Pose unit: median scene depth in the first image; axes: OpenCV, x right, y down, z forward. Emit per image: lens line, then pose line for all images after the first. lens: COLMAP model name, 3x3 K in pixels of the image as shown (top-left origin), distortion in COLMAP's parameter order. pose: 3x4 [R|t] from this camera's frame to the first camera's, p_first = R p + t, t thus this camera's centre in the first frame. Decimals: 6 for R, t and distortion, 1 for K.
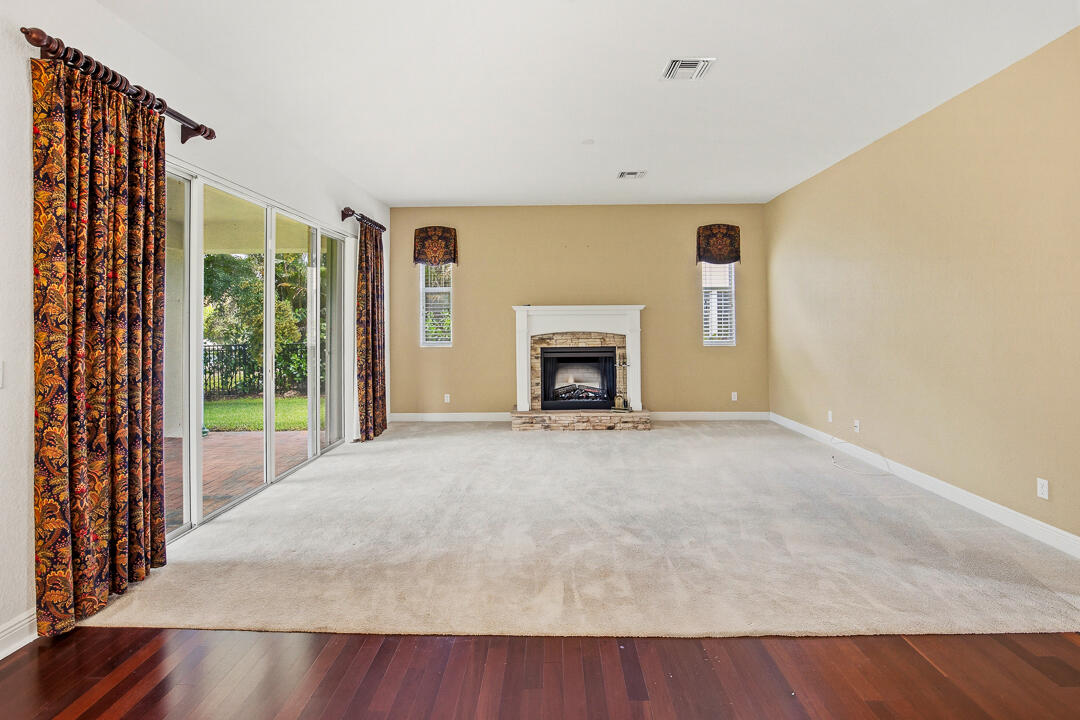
lens RADIAL K [[513.2, 0, 540.7], [0, 513.2, 312.8], [0, 0, 1]] dist [-0.030994, 0.000340]
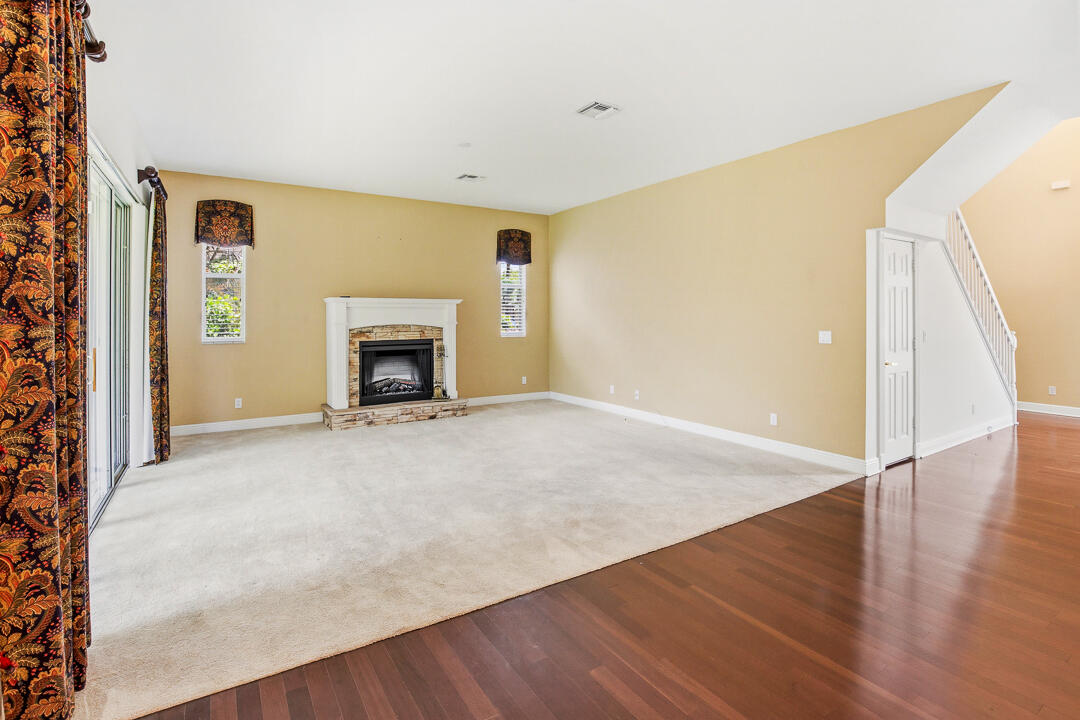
lens RADIAL K [[513.2, 0, 540.7], [0, 513.2, 312.8], [0, 0, 1]] dist [-0.030994, 0.000340]
pose [[0.833528, 0.008009, 0.552419, -0.247769], [-0.014520, 0.999867, 0.007413, 0.002554], [-0.552286, -0.014200, 0.833534, 0.018020]]
